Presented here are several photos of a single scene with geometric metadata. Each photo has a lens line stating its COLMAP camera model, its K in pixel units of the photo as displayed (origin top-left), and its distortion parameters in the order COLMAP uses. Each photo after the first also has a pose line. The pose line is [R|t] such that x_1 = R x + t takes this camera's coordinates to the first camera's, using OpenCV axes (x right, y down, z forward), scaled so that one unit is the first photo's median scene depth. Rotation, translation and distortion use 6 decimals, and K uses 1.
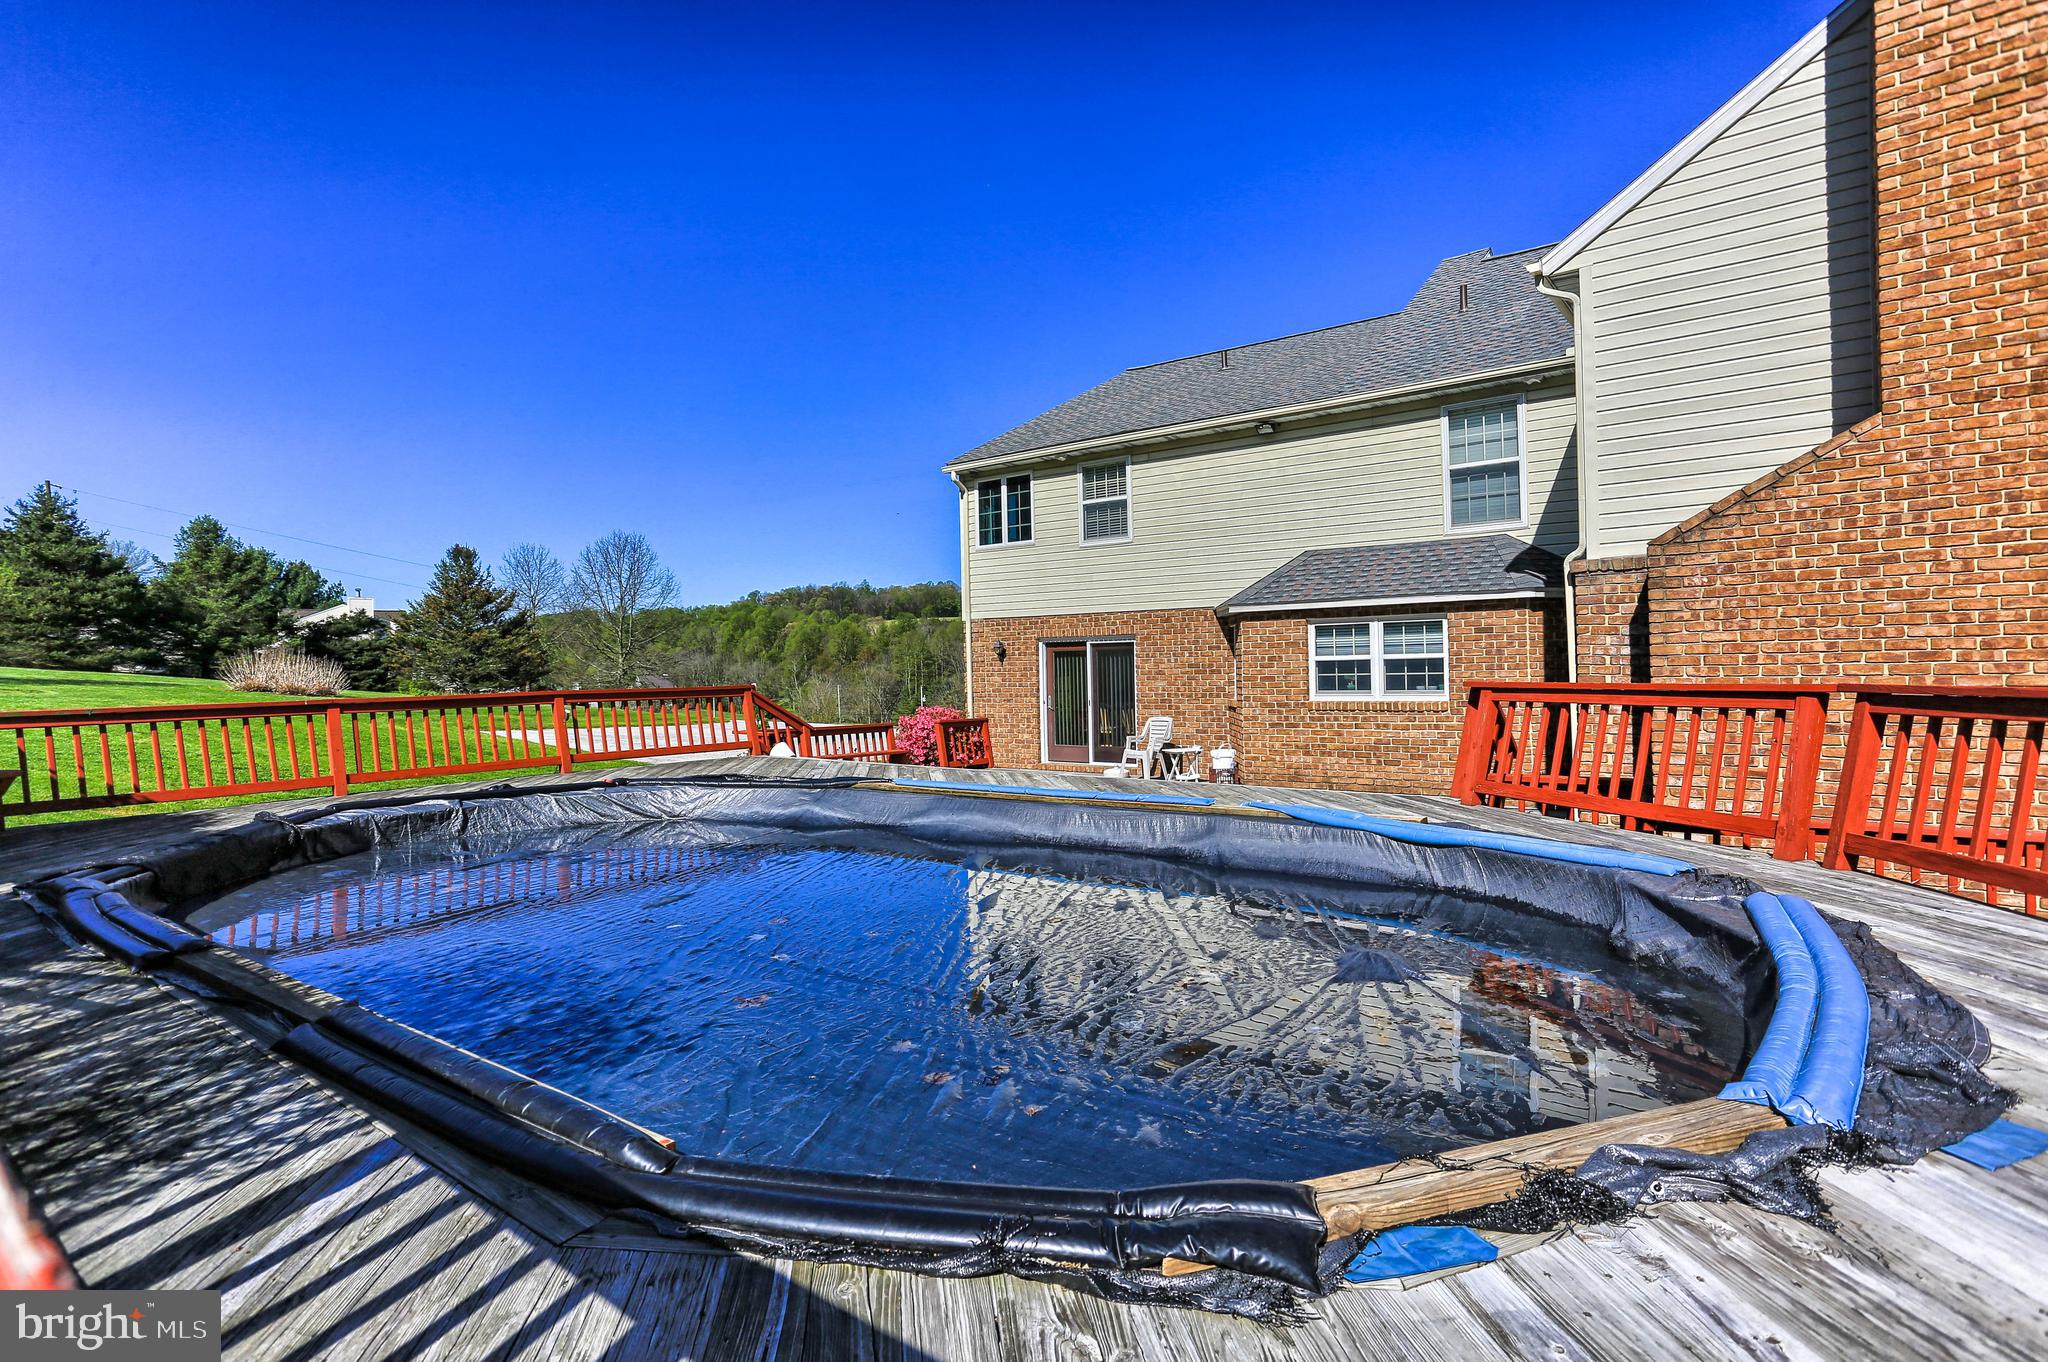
lens RADIAL K [[996.5, 0, 1027.8], [0, 996.5, 662.9], [0, 0, 1]] dist [-0.014615, 0.019084]
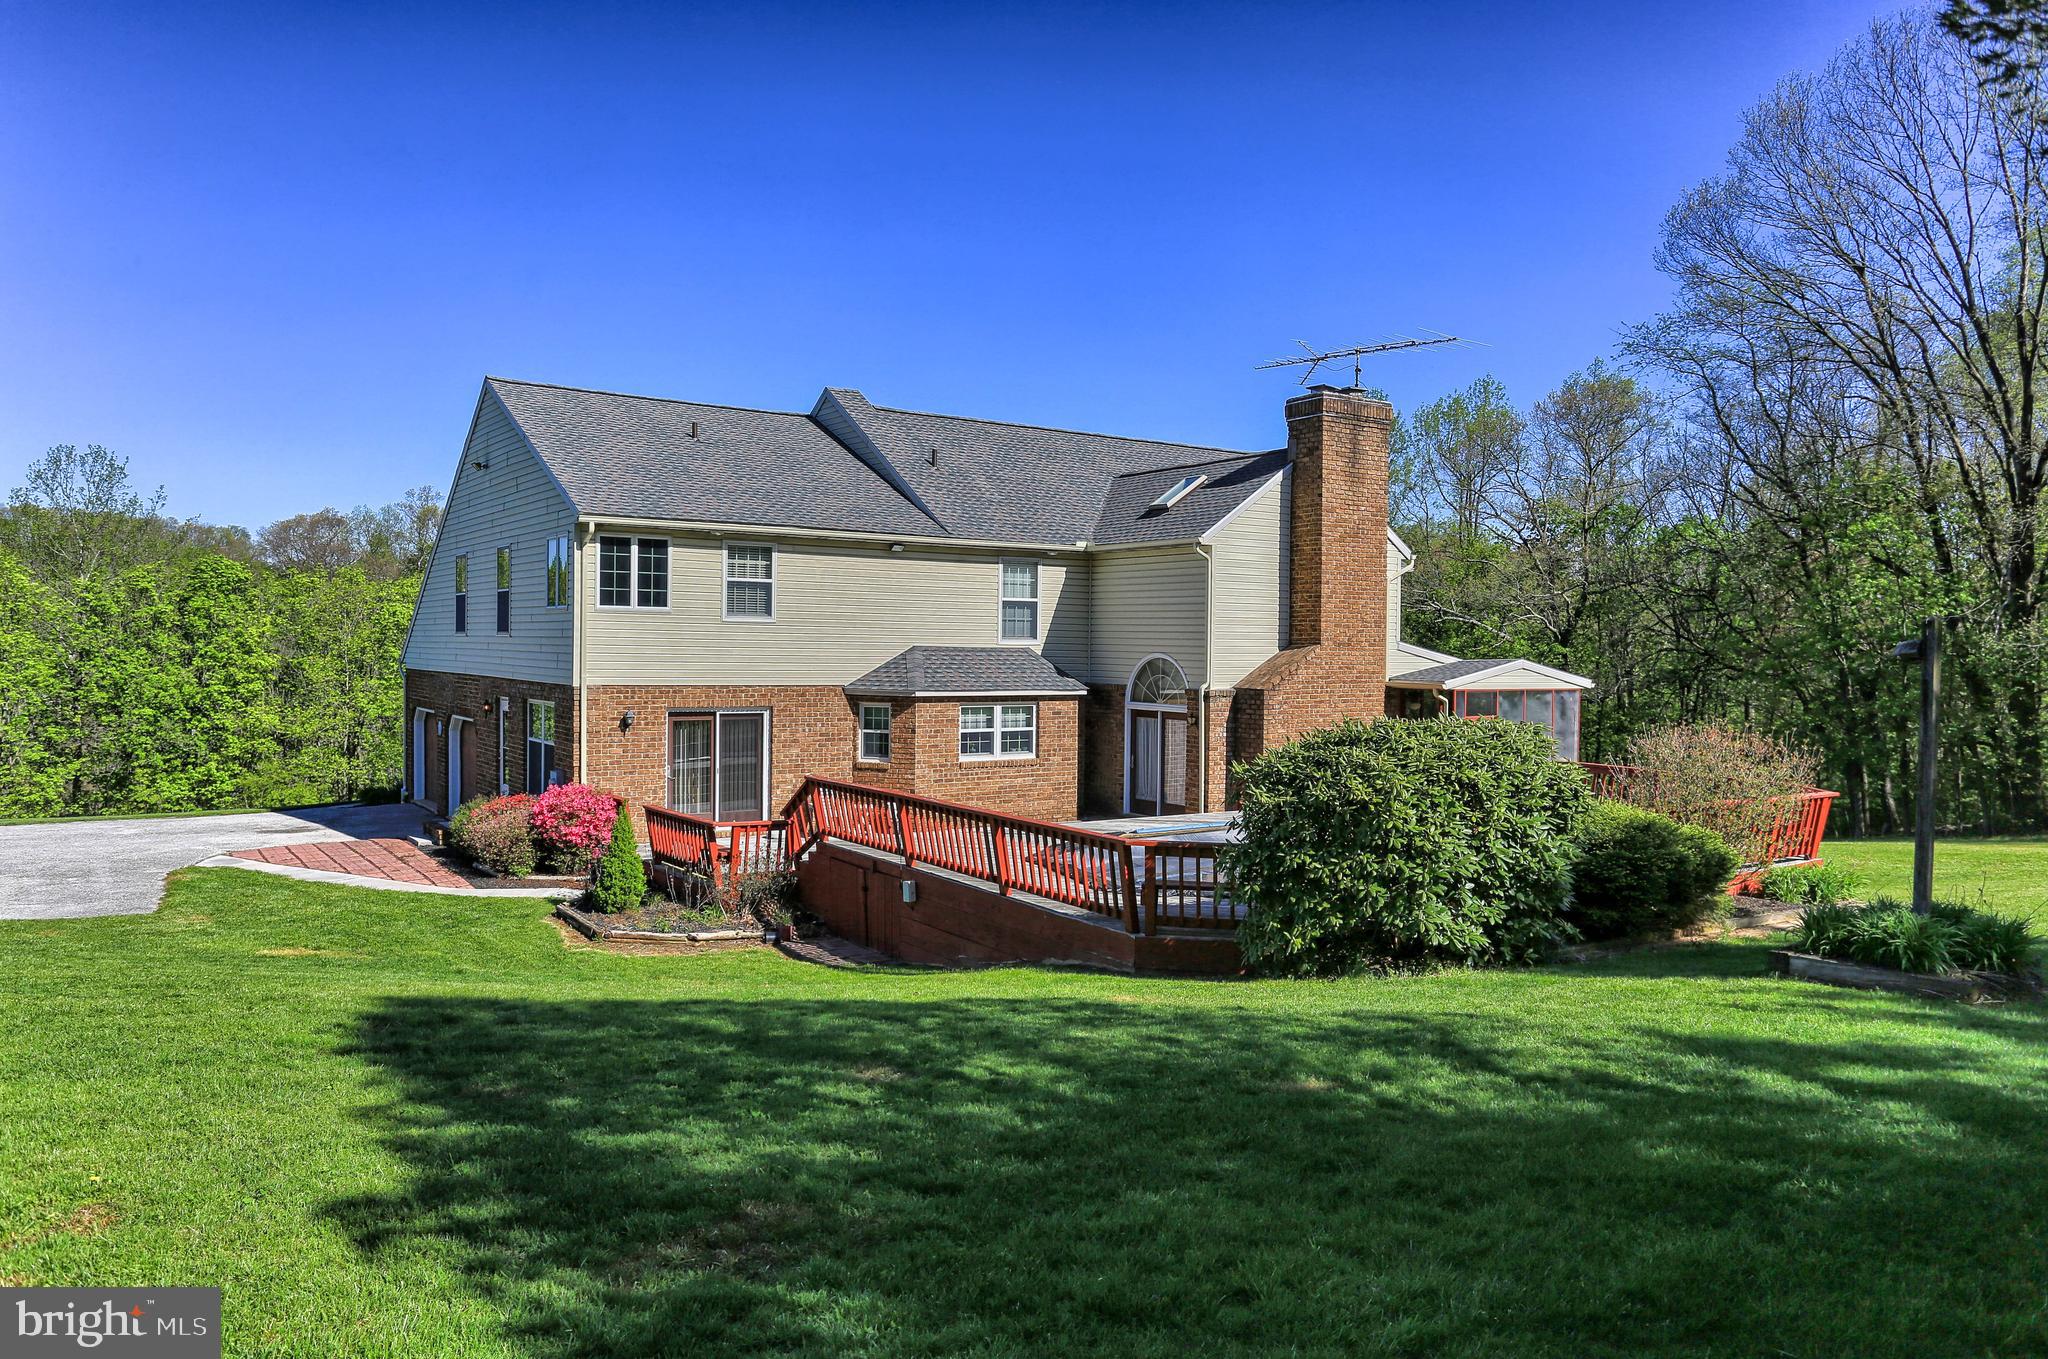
lens RADIAL K [[1404.4, 0, 1012.0], [0, 1404.4, 658.4], [0, 0, 1]] dist [-0.046230, 0.000501]
pose [[0.332378, 0.018903, 0.942957, -1.302976], [-0.022051, 0.999682, -0.012267, -0.070471], [-0.942888, -0.016716, 0.332689, 0.246868]]
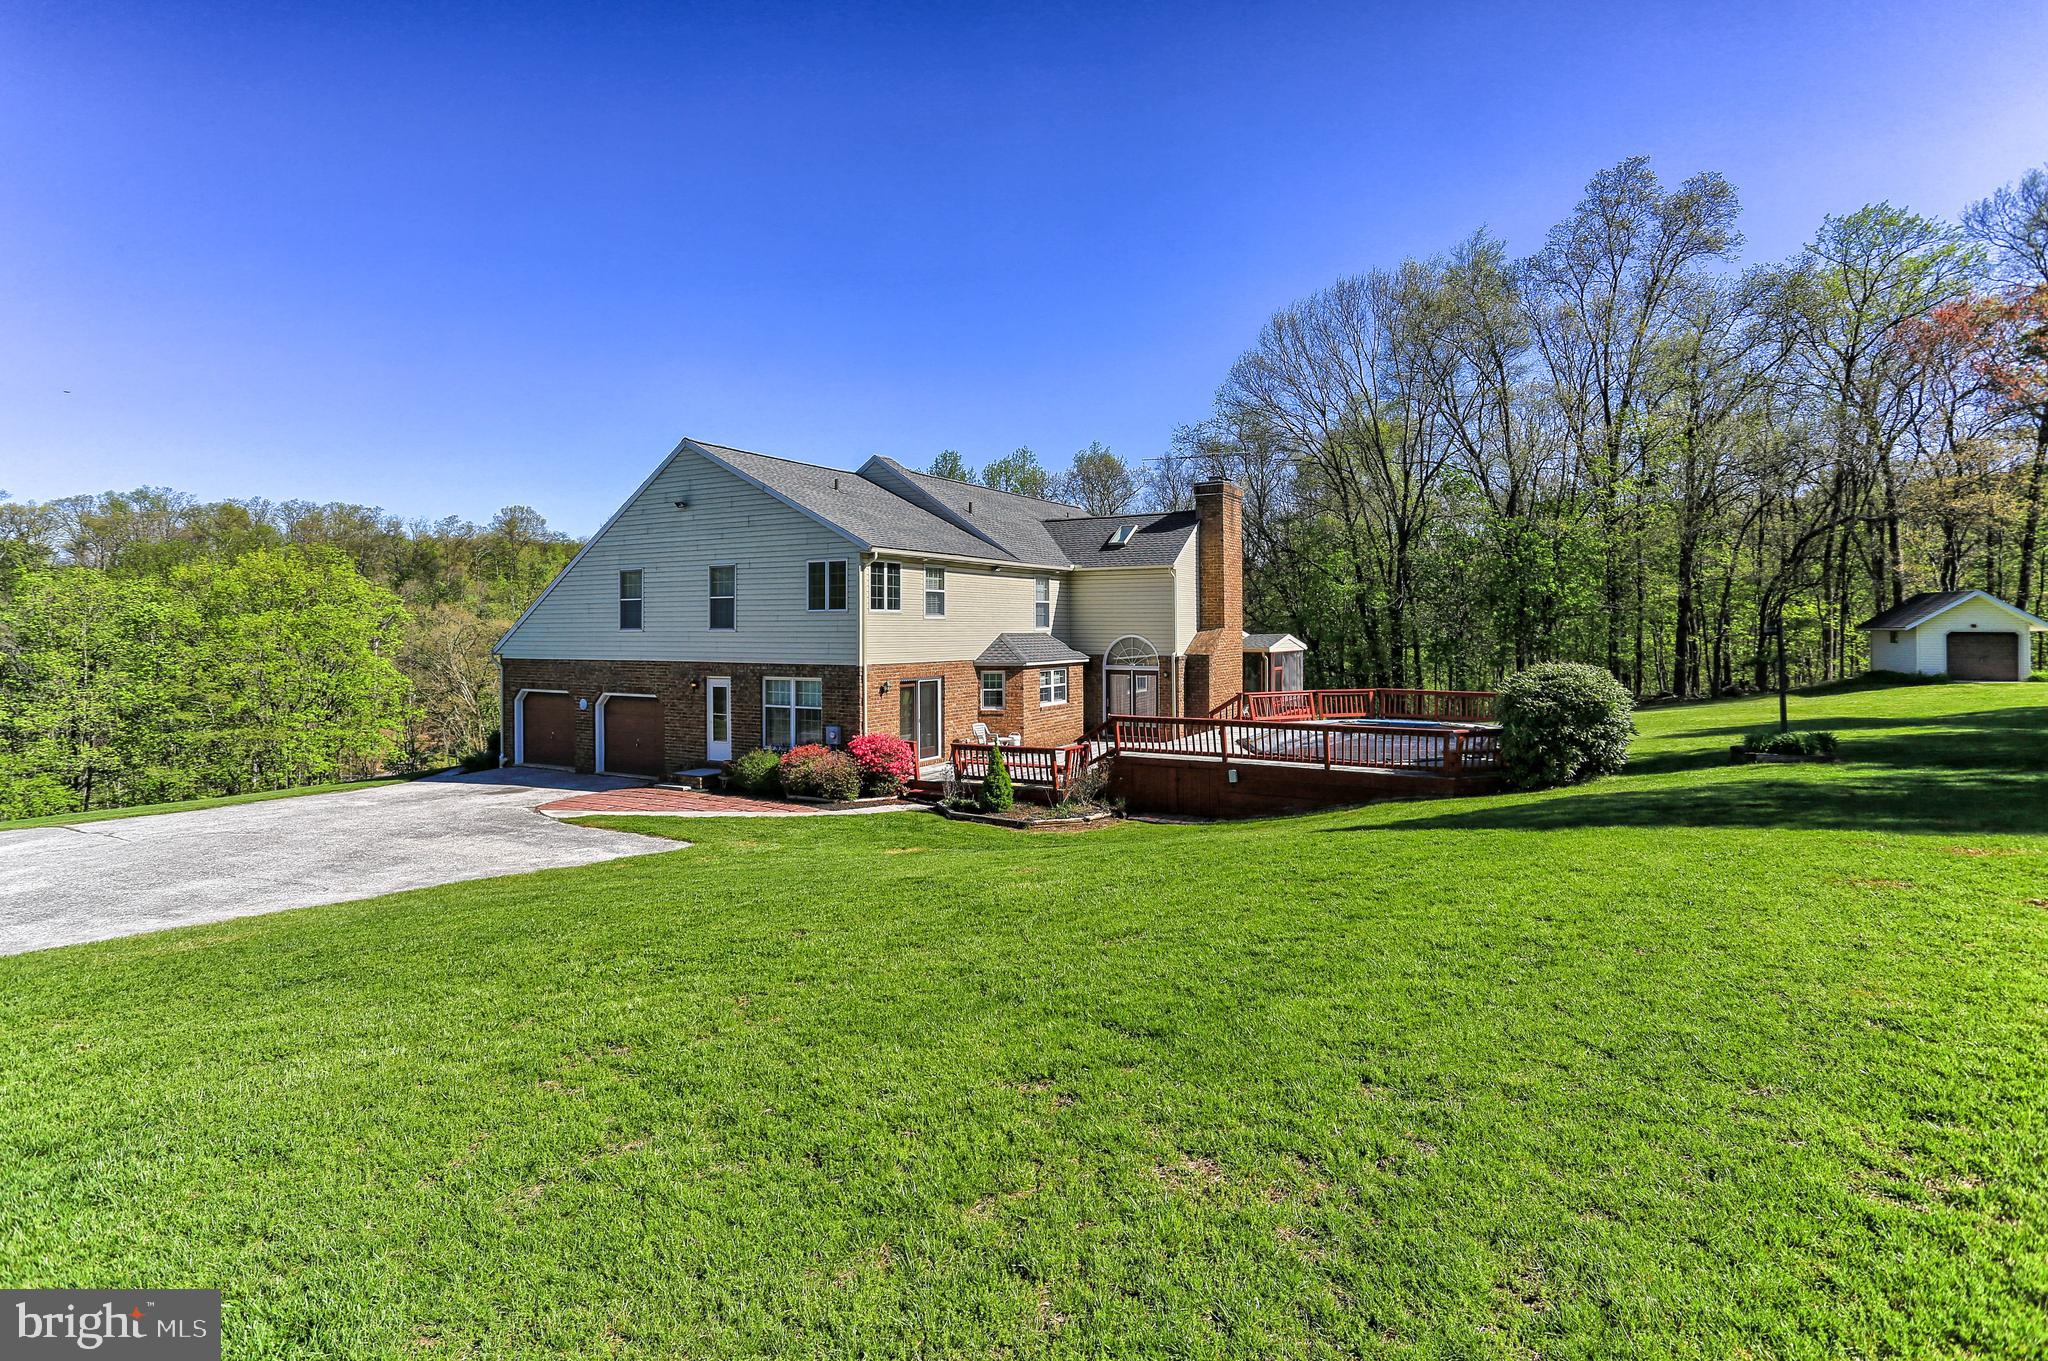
lens RADIAL K [[1029.5, 0, 1034.6], [0, 1029.5, 628.1], [0, 0, 1]] dist [-0.002848, 0.000117]
pose [[-0.116795, 0.021085, 0.992932, -1.641581], [0.003465, 0.999777, -0.020823, -0.072787], [-0.993150, 0.001008, -0.116842, 1.085432]]
